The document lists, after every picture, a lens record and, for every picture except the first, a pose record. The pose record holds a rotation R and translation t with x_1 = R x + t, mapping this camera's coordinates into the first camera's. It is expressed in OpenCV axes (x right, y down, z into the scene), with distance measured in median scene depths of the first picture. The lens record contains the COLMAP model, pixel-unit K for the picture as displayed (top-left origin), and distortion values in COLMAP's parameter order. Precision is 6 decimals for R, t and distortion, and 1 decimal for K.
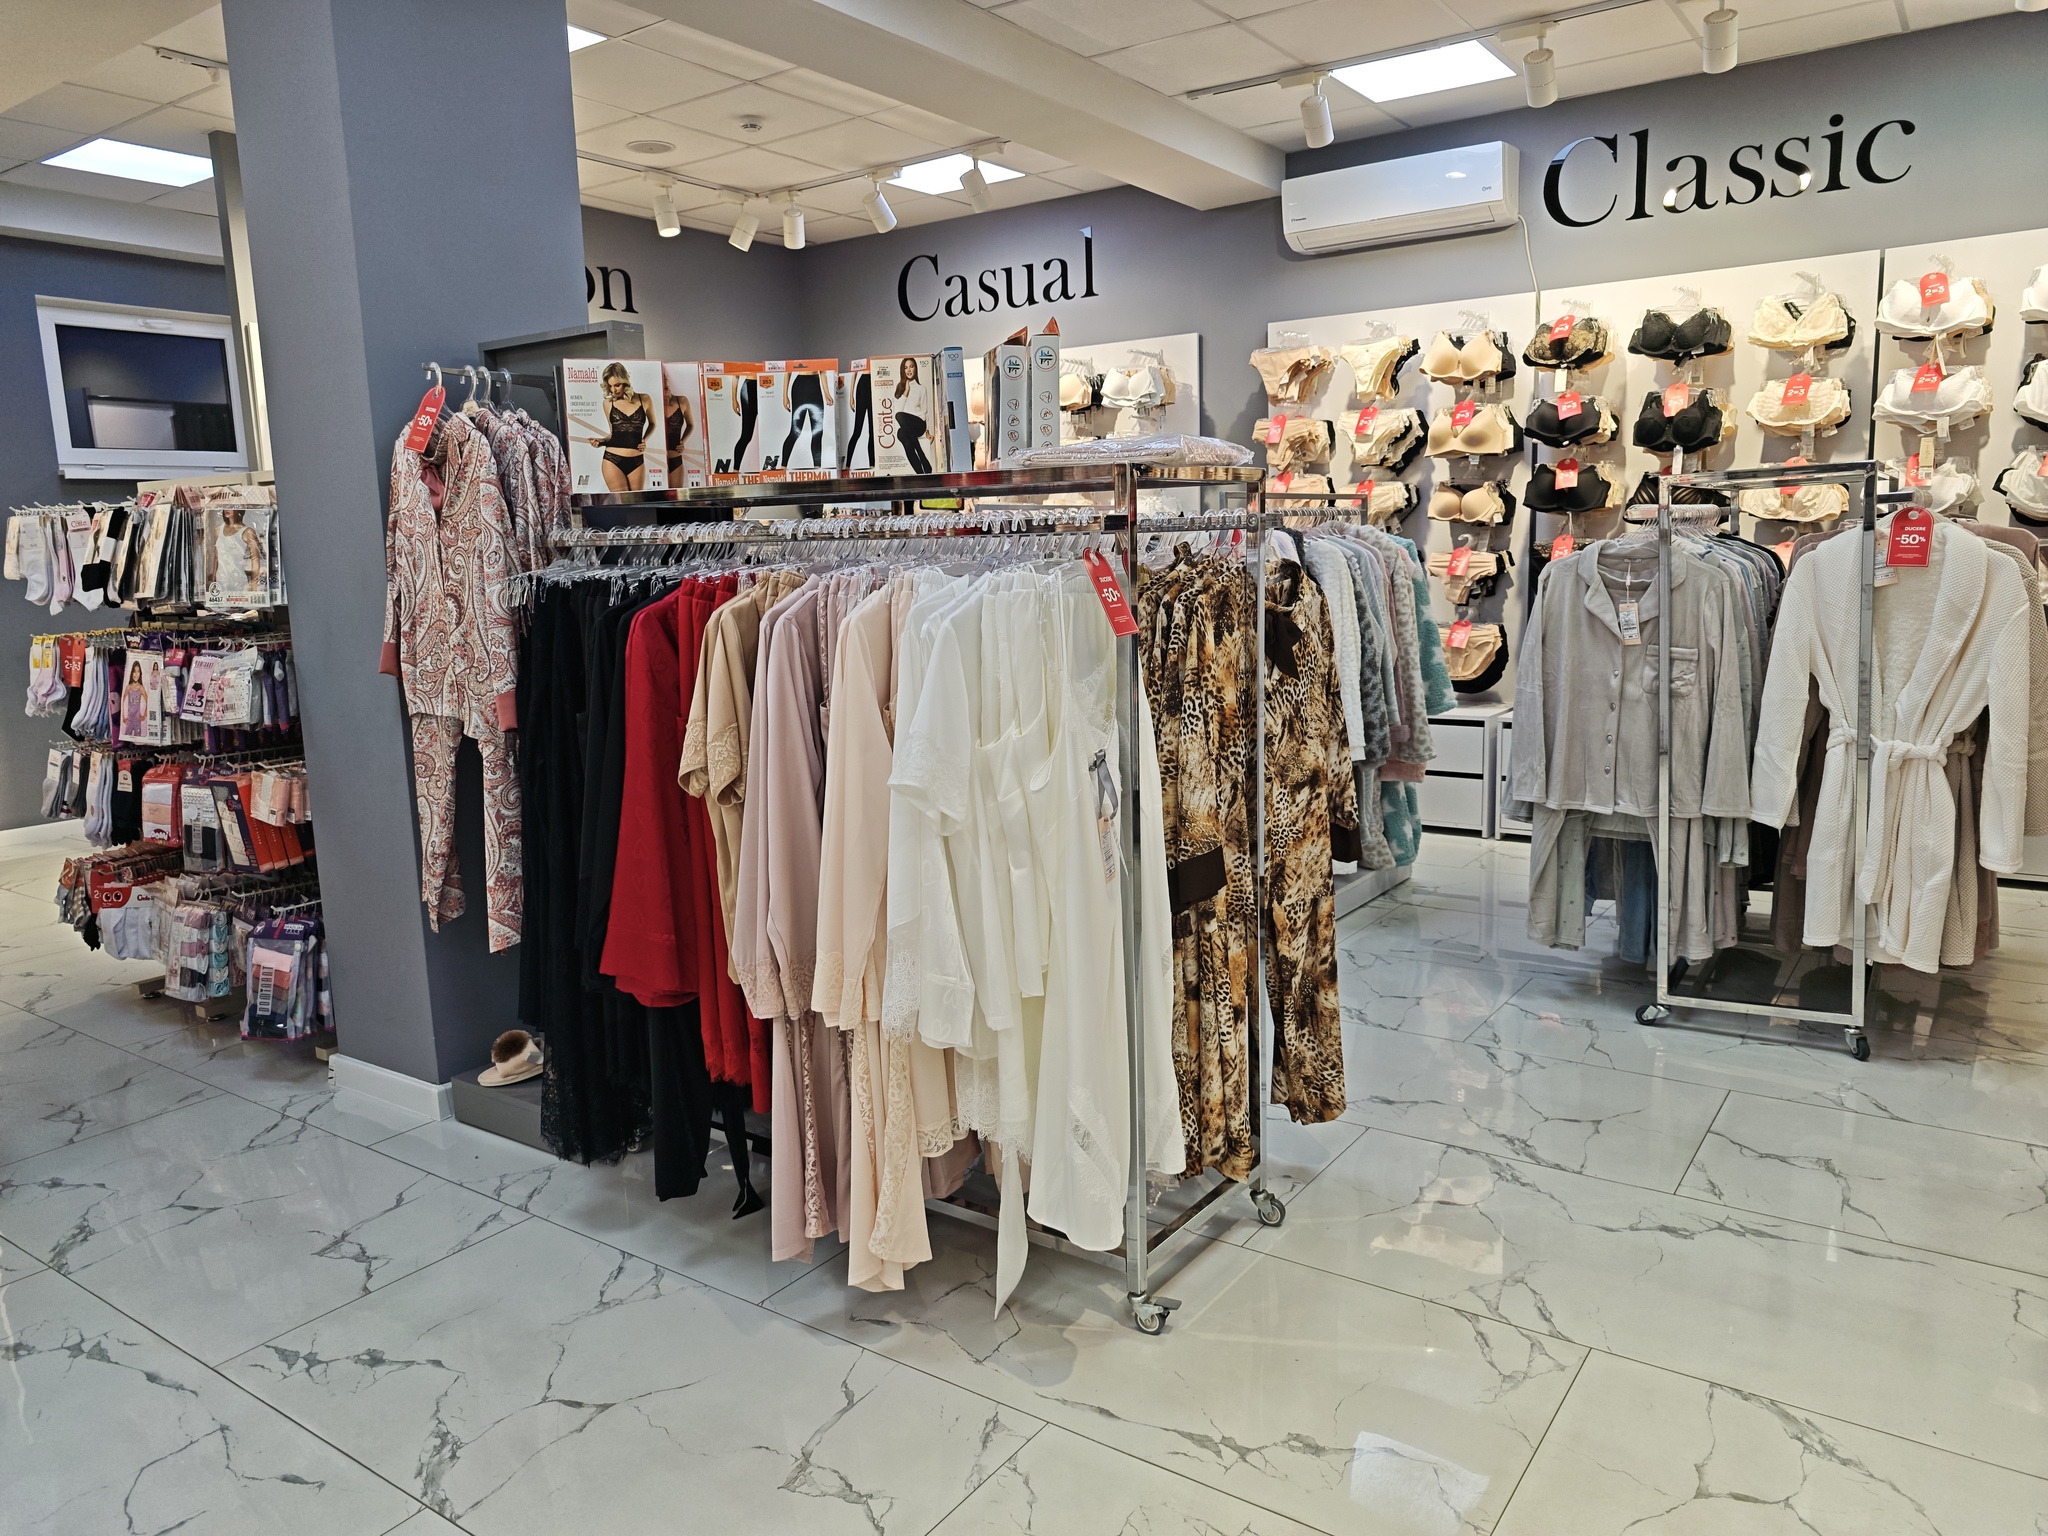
lens RADIAL K [[1416.3, 0, 1031.9], [0, 1416.3, 772.8], [0, 0, 1]] dist [-0.005382, -0.003819]
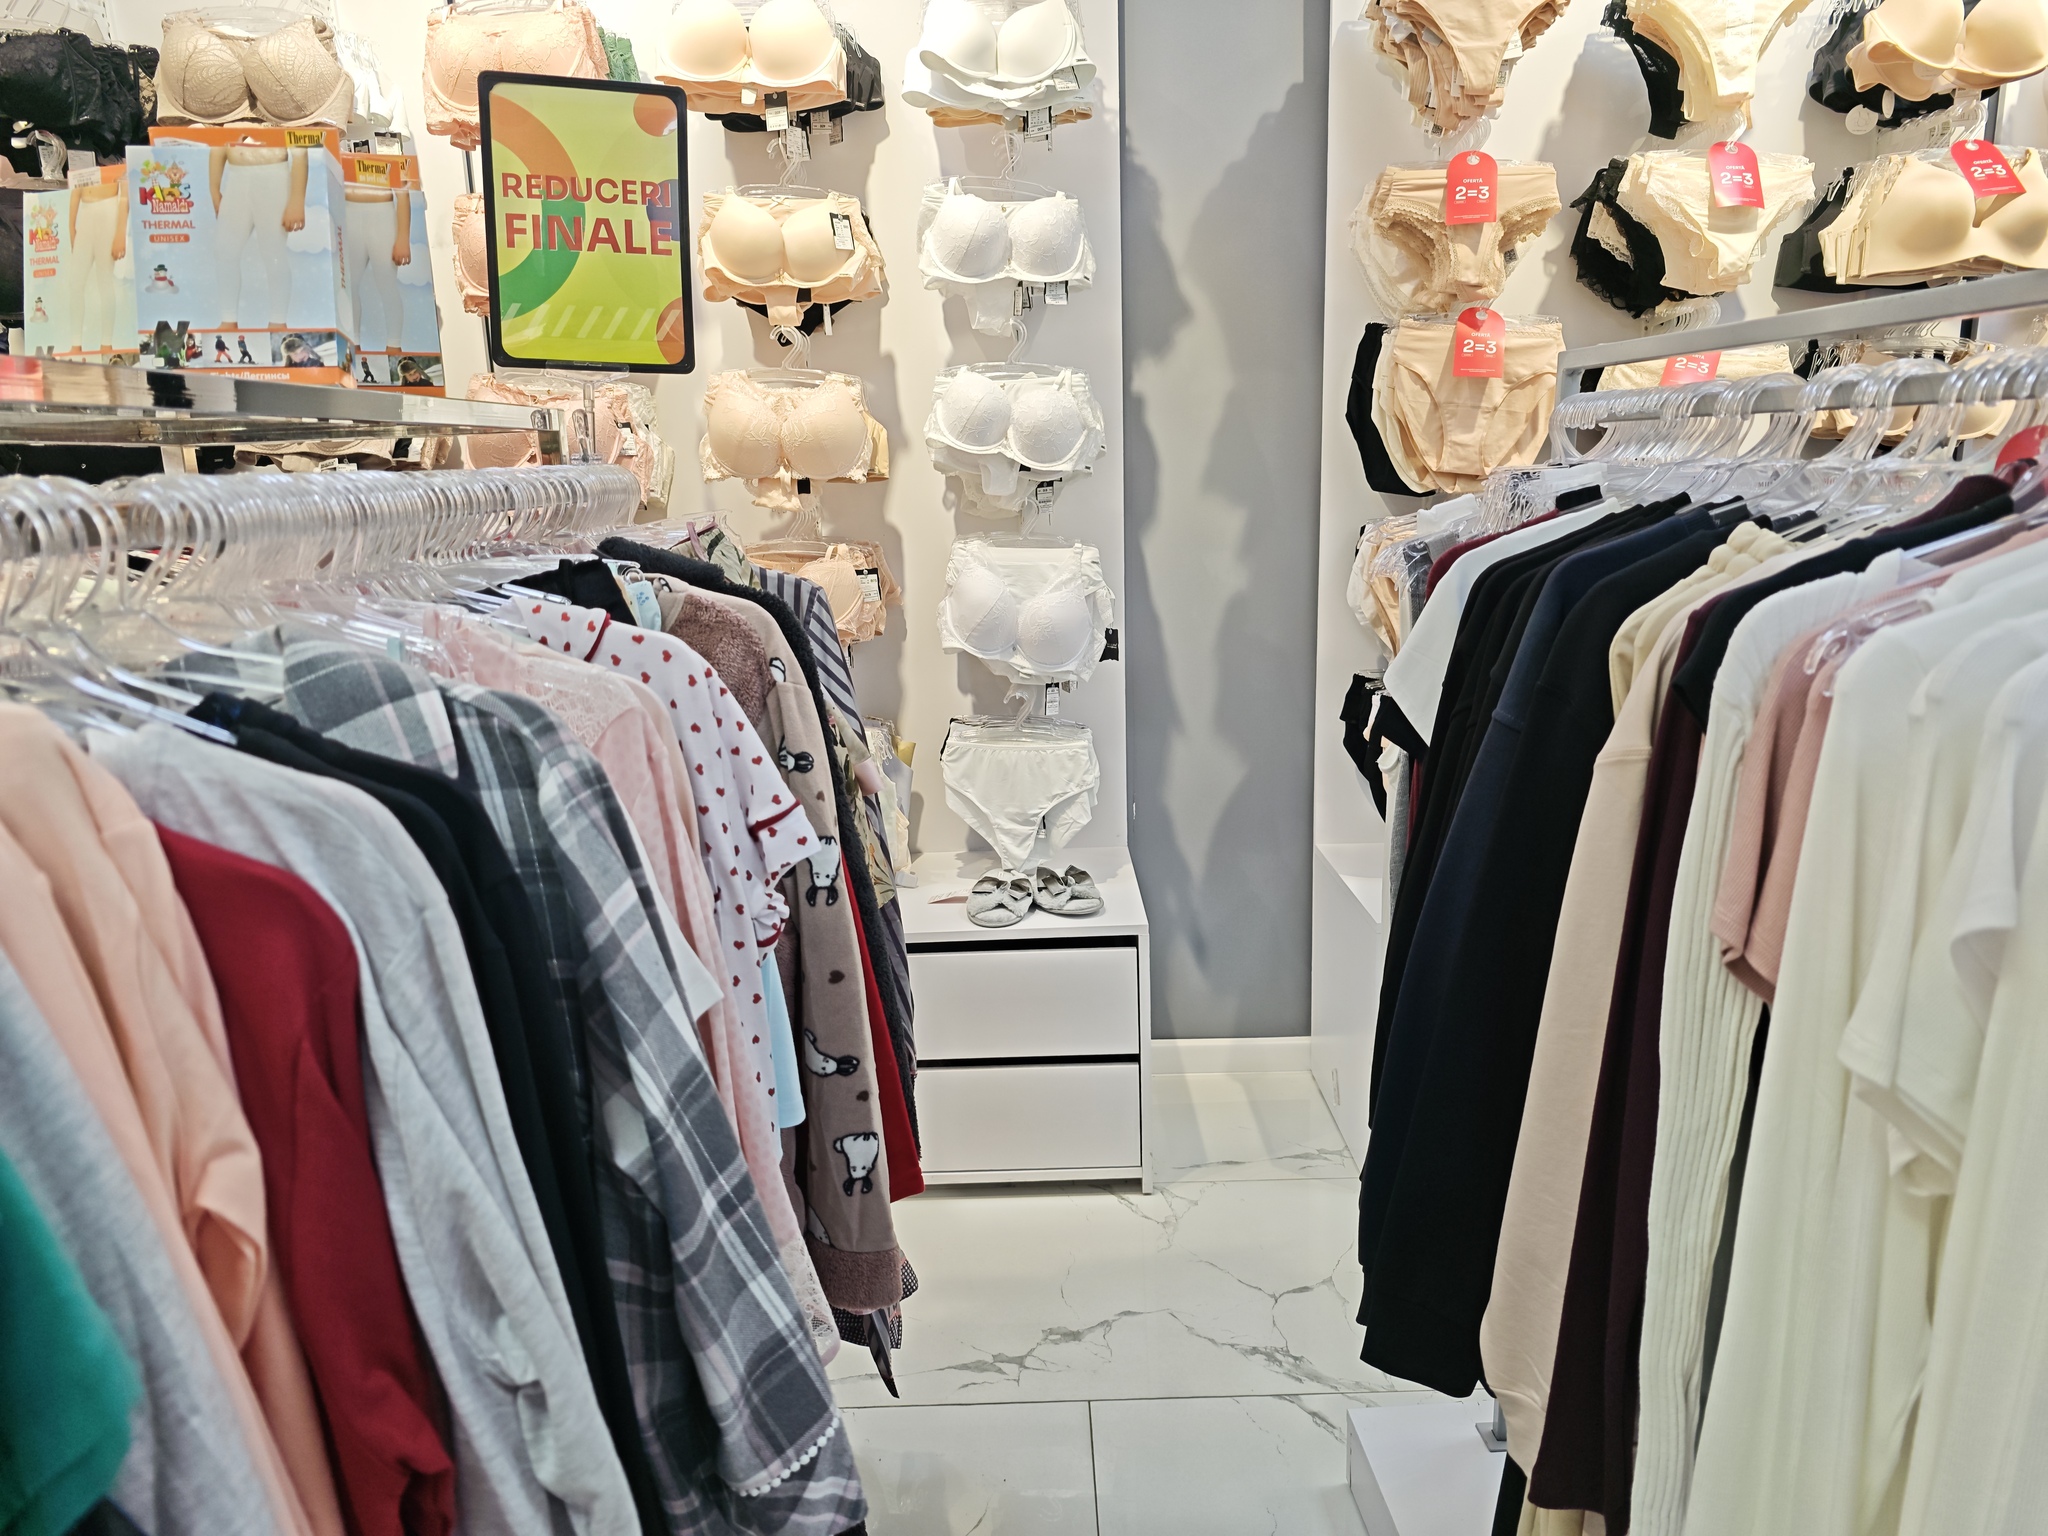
lens RADIAL K [[1420.1, 0, 1030.2], [0, 1420.1, 753.0], [0, 0, 1]] dist [0.013292, -0.027729]
pose [[0.812672, -0.116978, 0.570859, -0.195785], [0.103041, 0.993054, 0.056803, -0.161070], [-0.573539, 0.012660, 0.819081, 0.958877]]
